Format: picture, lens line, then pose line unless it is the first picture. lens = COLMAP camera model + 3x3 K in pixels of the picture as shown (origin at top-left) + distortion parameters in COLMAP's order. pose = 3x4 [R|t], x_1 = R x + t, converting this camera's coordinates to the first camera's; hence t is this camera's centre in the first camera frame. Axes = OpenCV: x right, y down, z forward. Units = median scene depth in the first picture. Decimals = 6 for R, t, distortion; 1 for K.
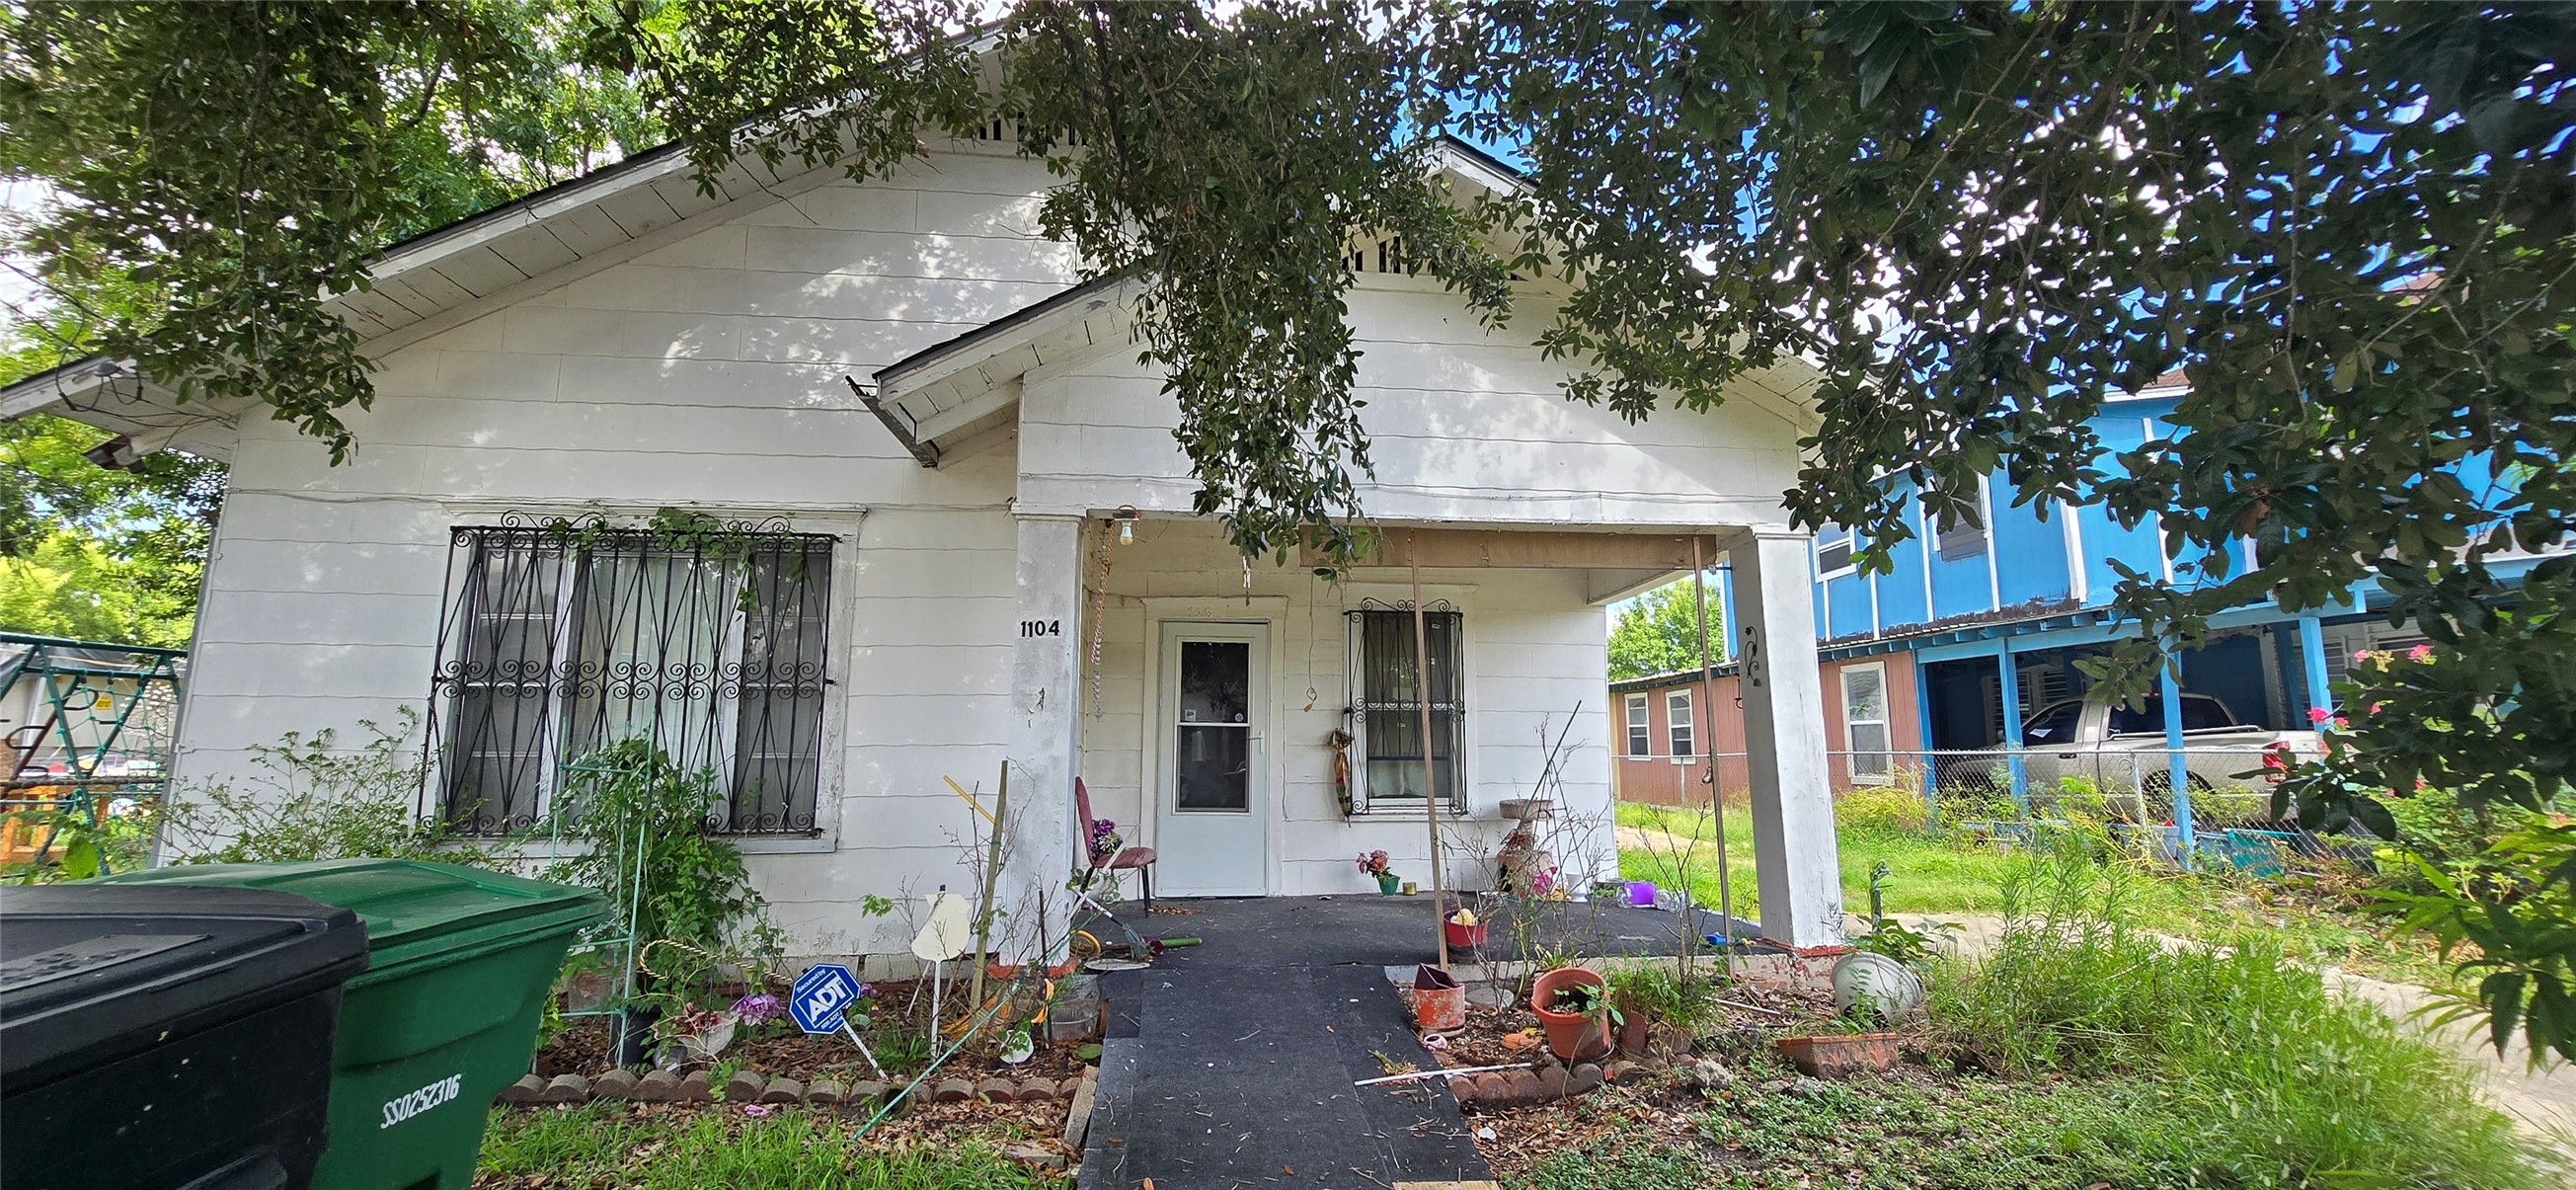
lens RADIAL K [[1064.6, 0, 1280.2], [0, 1064.6, 584.0], [0, 0, 1]] dist [-0.001848, -0.000100]
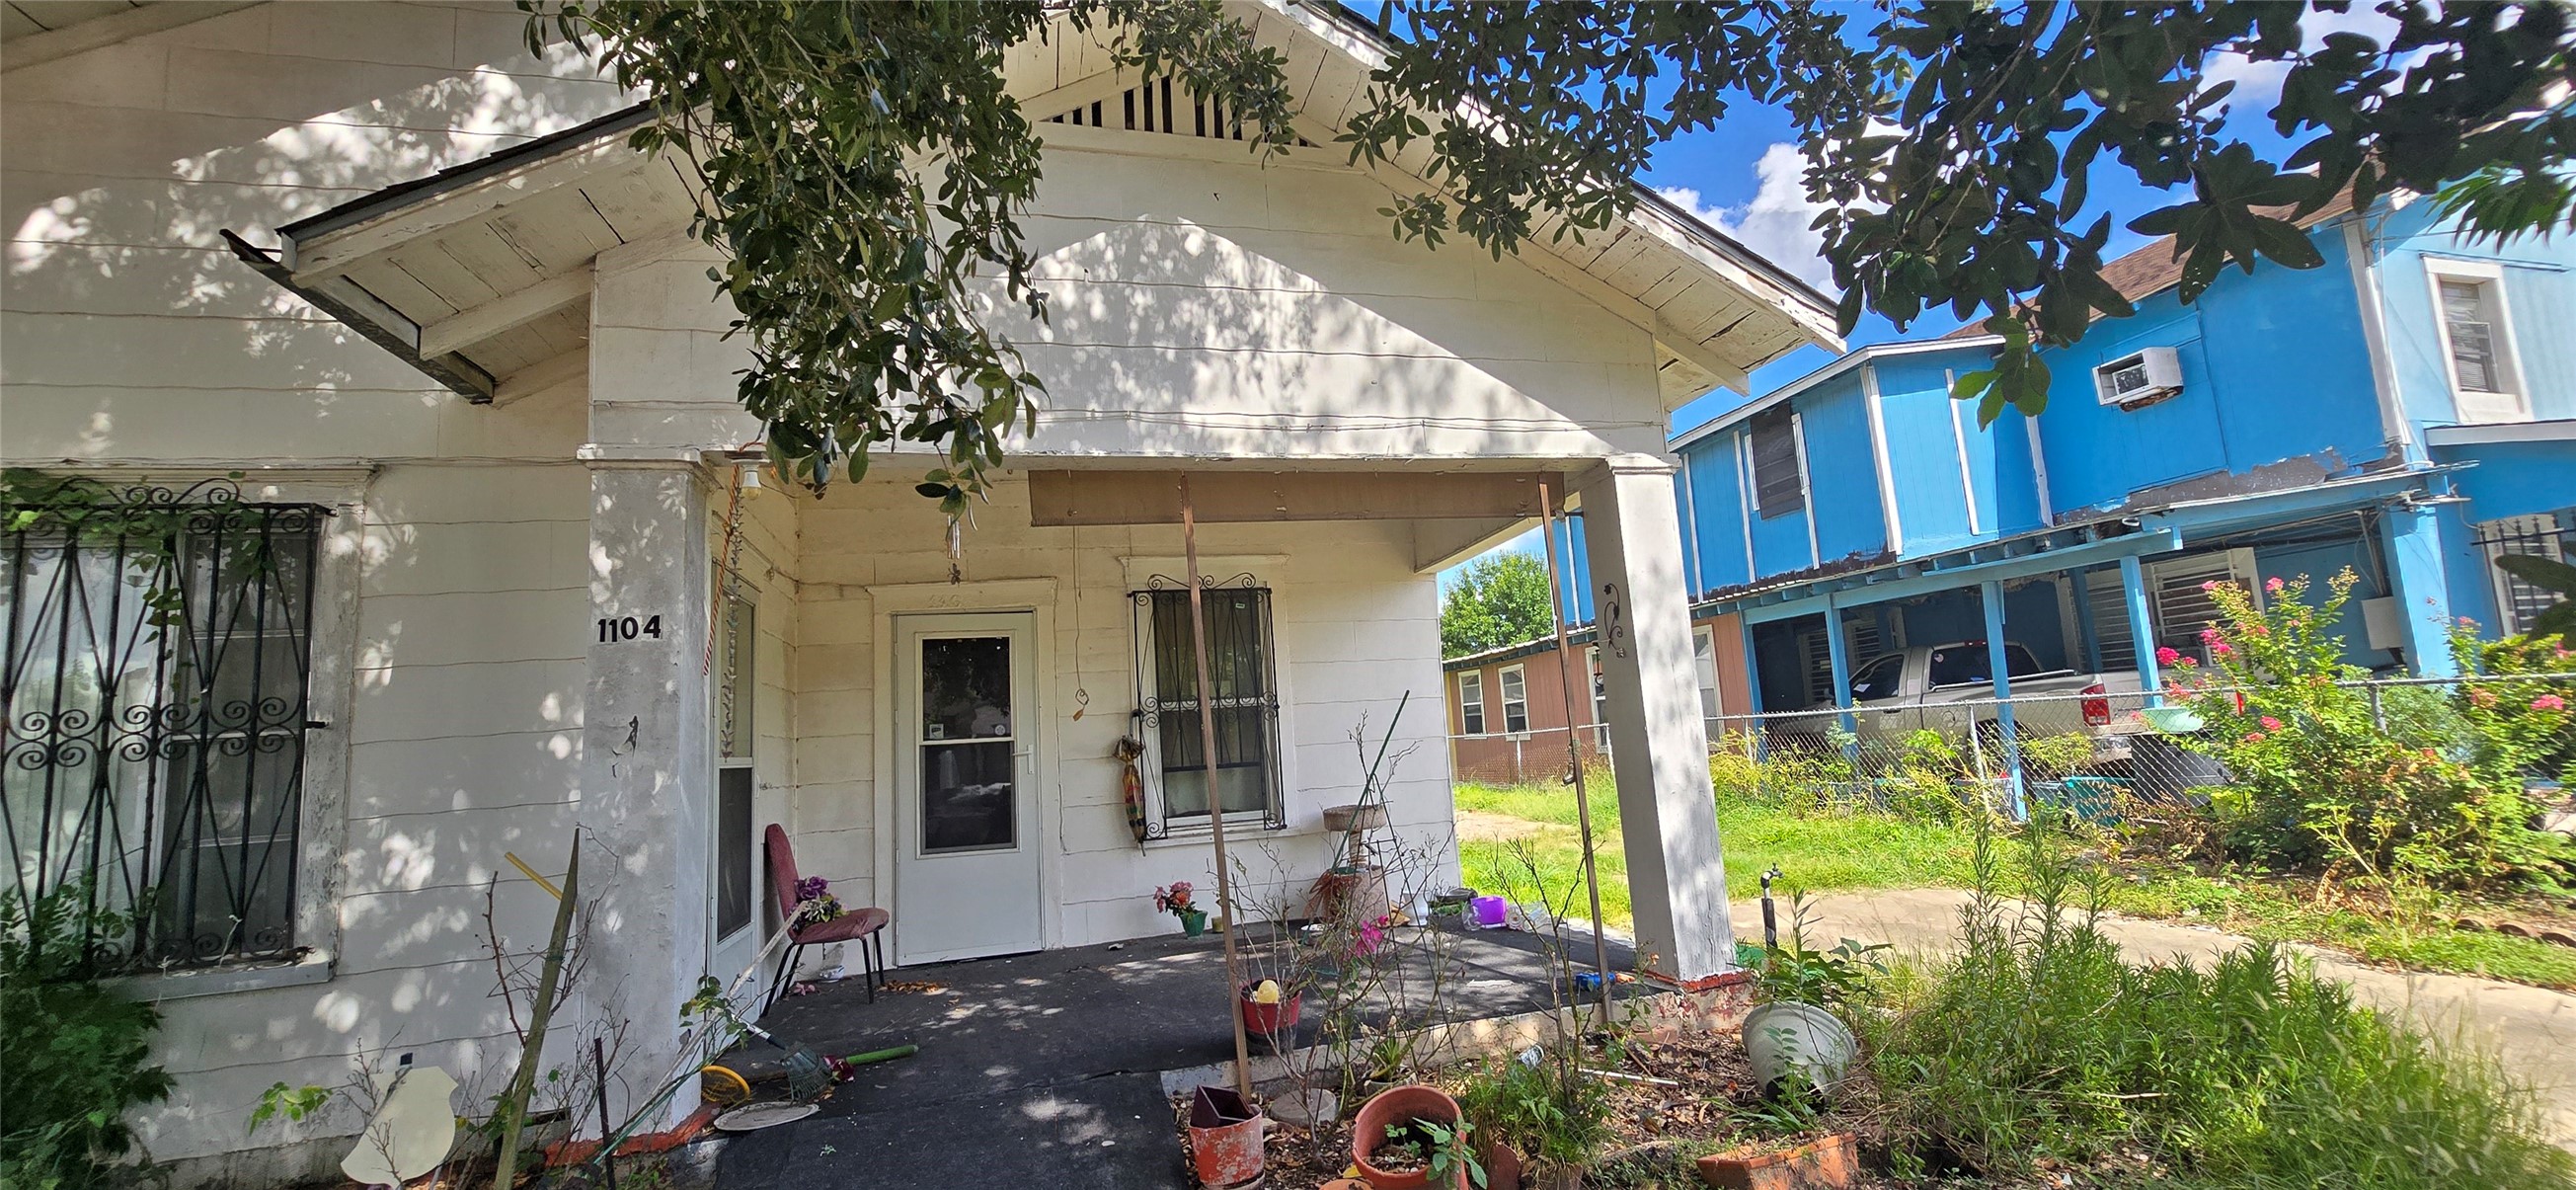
lens RADIAL K [[1056.4, 0, 1290.4], [0, 1056.4, 586.4], [0, 0, 1]] dist [-0.003655, -0.000204]
pose [[0.986194, -0.042941, 0.159930, 0.064838], [0.041326, 0.999056, 0.013413, 0.018502], [-0.160355, -0.006619, 0.987037, 0.215599]]
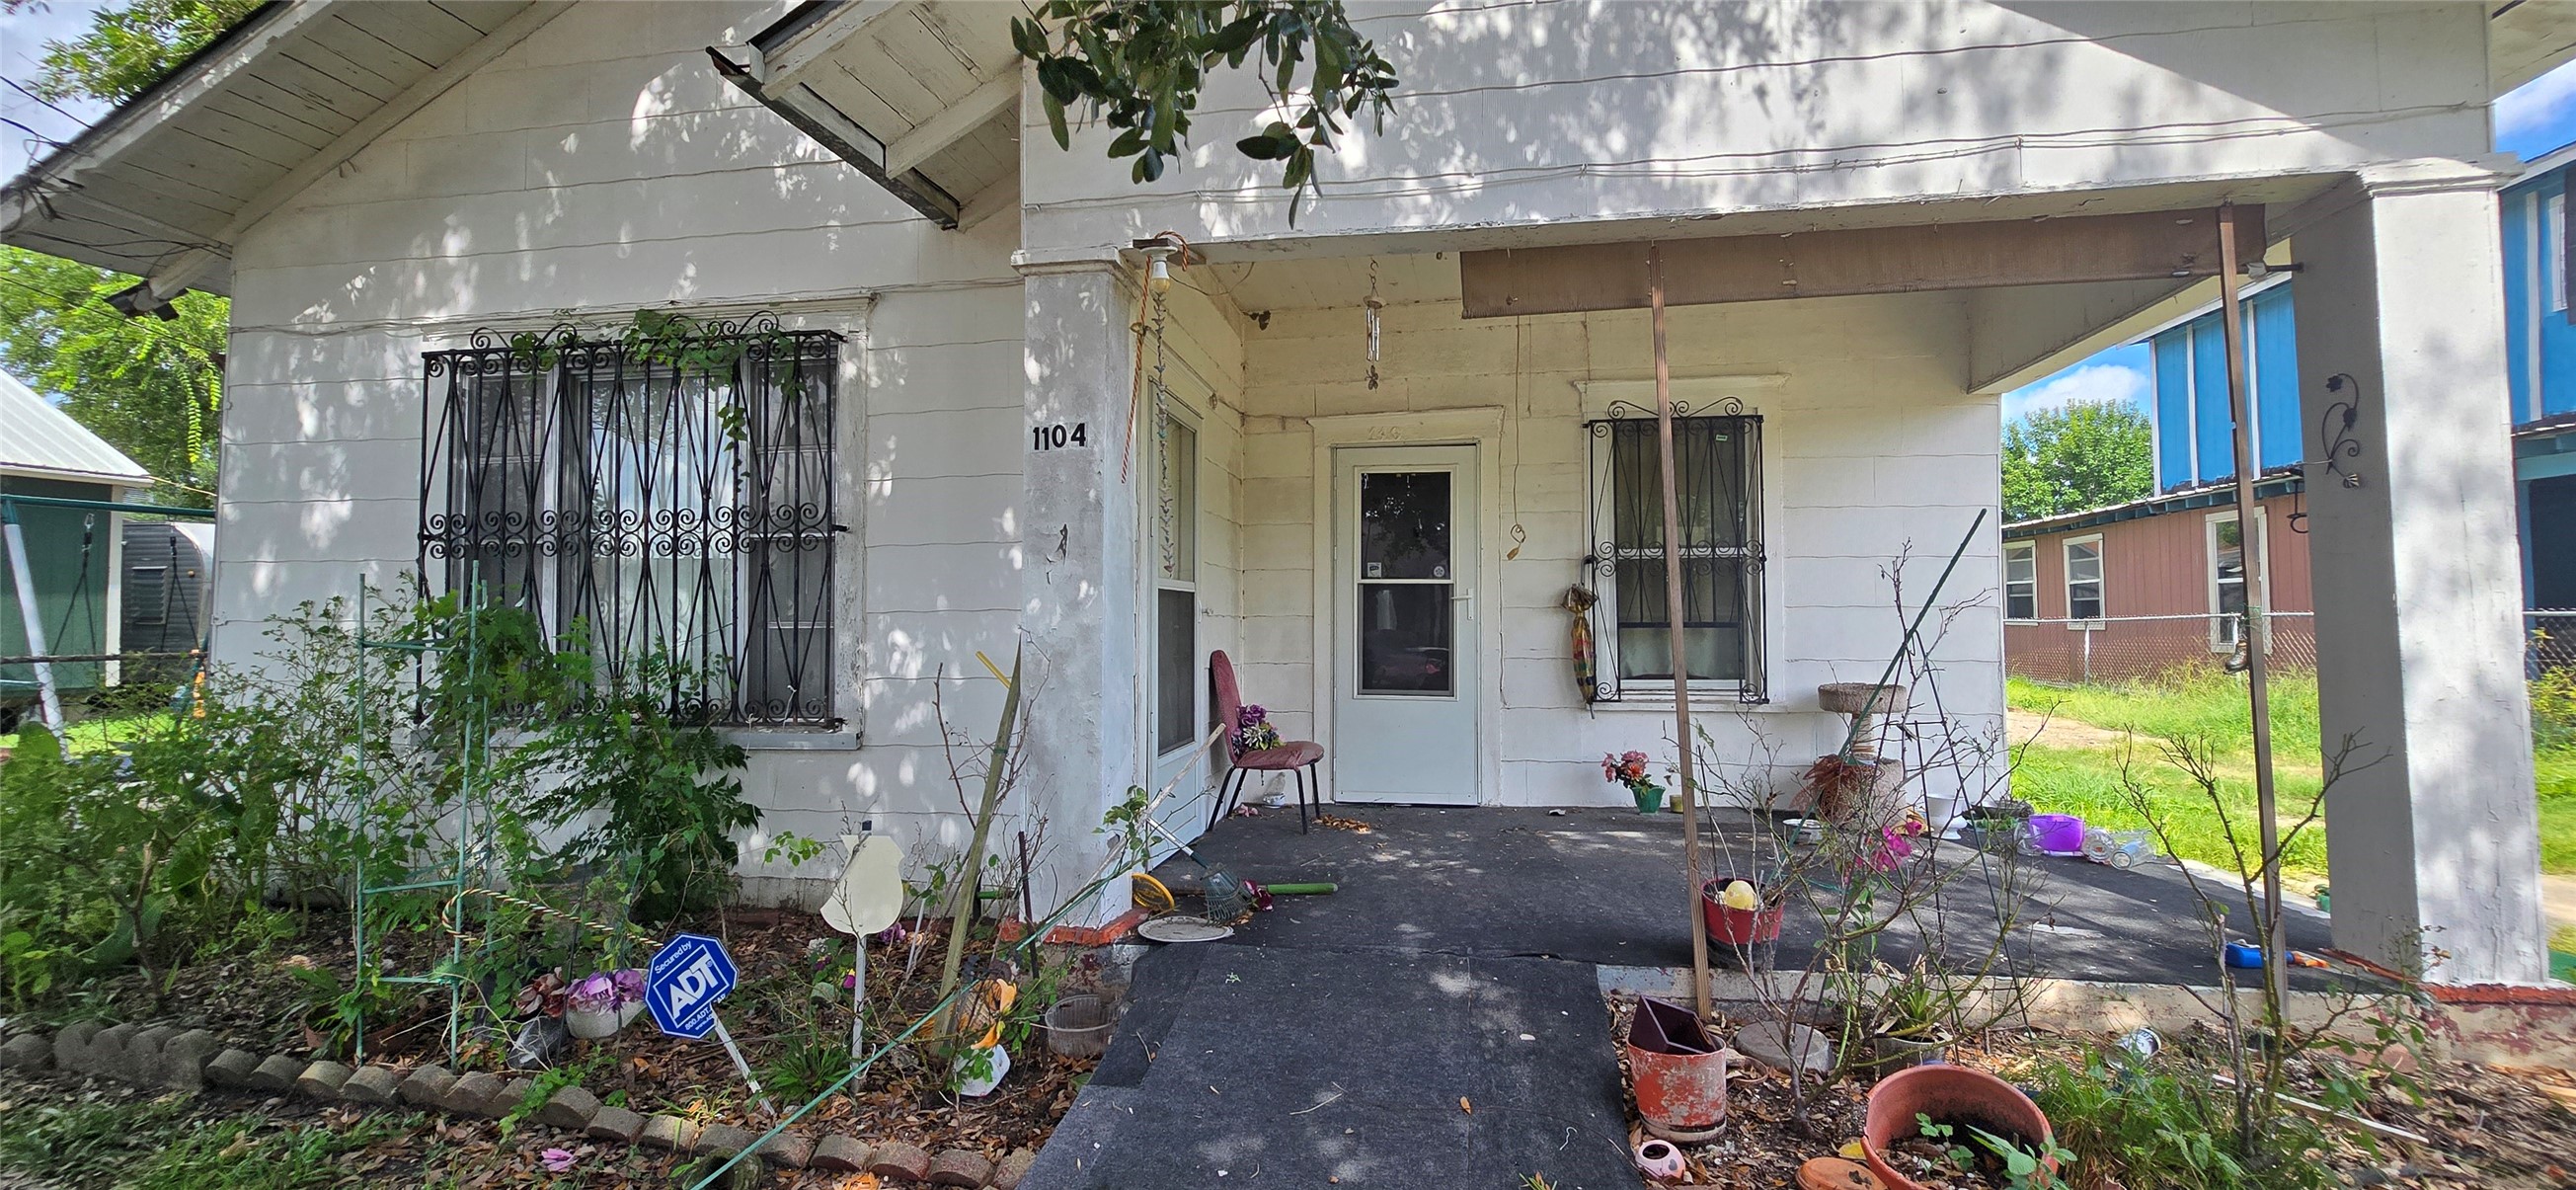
lens RADIAL K [[1056.4, 0, 1290.4], [0, 1056.4, 586.4], [0, 0, 1]] dist [-0.003655, -0.000204]
pose [[0.962785, -0.013357, -0.269940, 0.072964], [0.047413, 0.991636, 0.120039, 0.049364], [0.266079, -0.128370, 0.955366, 0.310627]]
